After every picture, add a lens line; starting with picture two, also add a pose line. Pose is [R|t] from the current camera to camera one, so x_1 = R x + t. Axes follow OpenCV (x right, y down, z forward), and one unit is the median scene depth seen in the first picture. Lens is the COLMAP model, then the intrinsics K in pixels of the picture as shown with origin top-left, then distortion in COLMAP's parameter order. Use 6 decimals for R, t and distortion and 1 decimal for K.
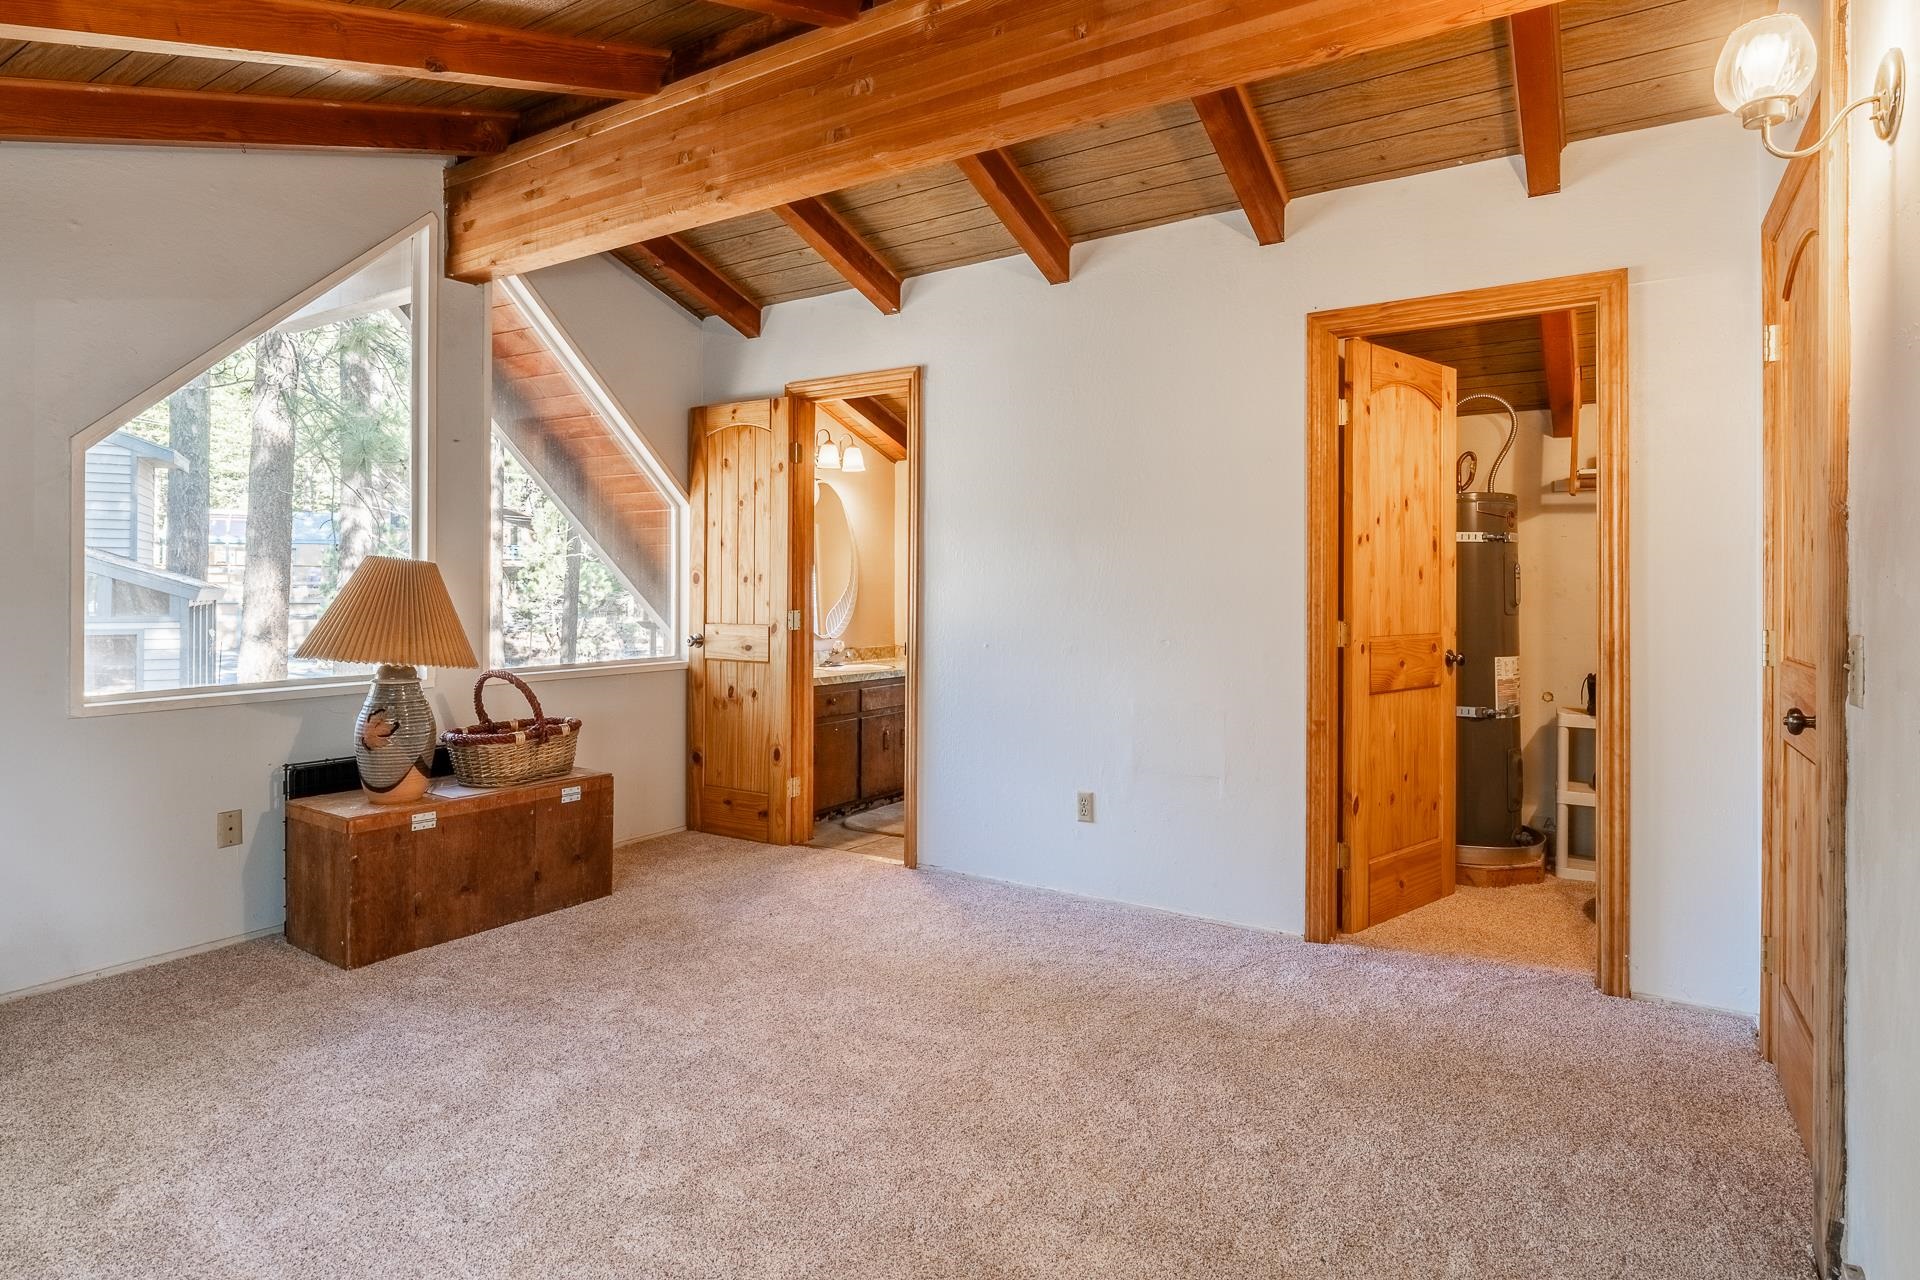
lens RADIAL K [[1031.4, 0, 964.1], [0, 1031.4, 601.9], [0, 0, 1]] dist [-0.000418, 0.000229]
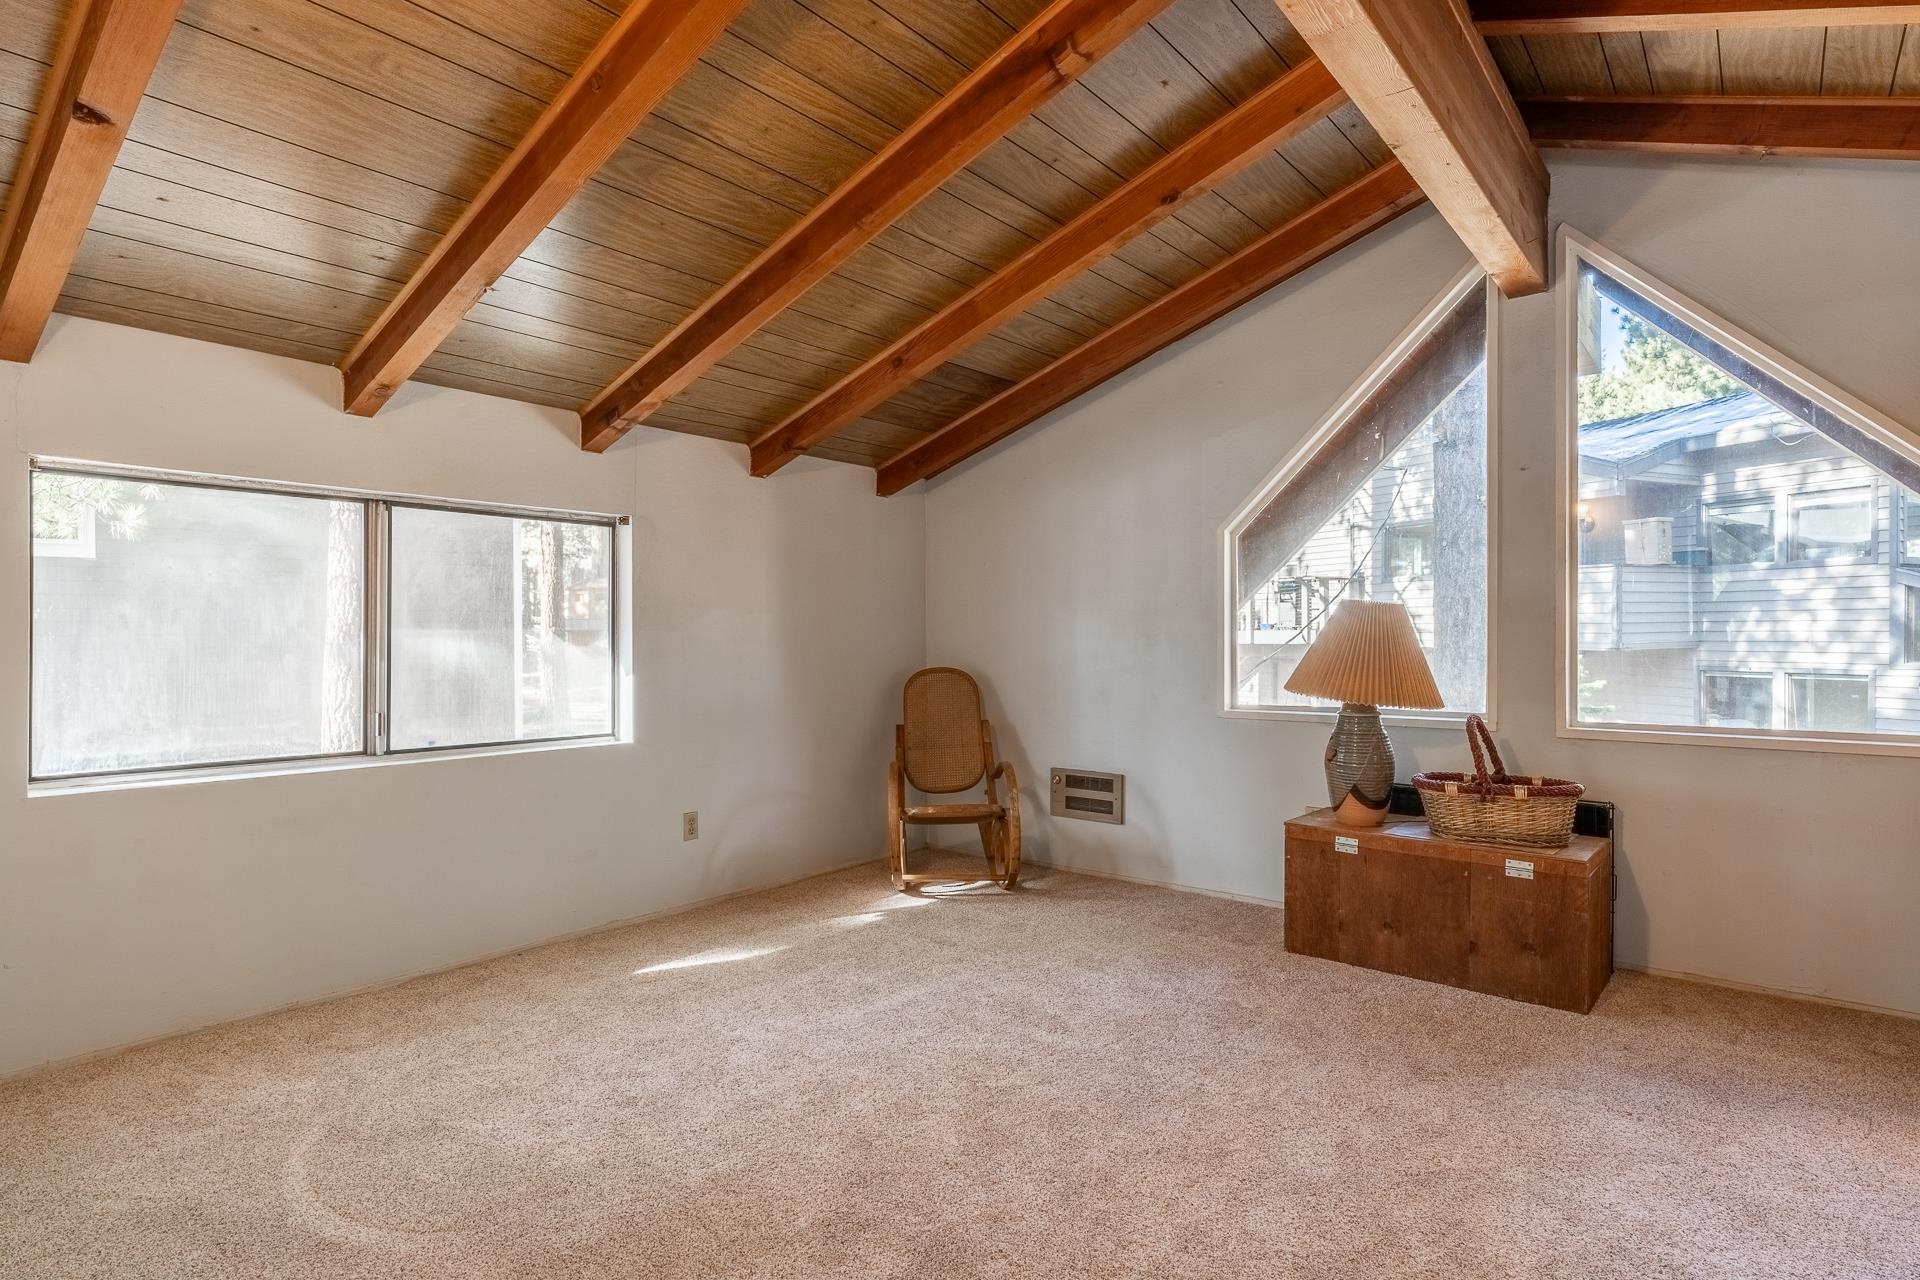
lens RADIAL K [[1002.9, 0, 964.6], [0, 1002.9, 644.0], [0, 0, 1]] dist [-0.001256, -0.000740]
pose [[-0.141589, -0.002721, -0.989922, 0.562428], [-0.007395, 0.999971, -0.001690, 0.006207], [0.989898, 0.007081, -0.141606, 0.738437]]
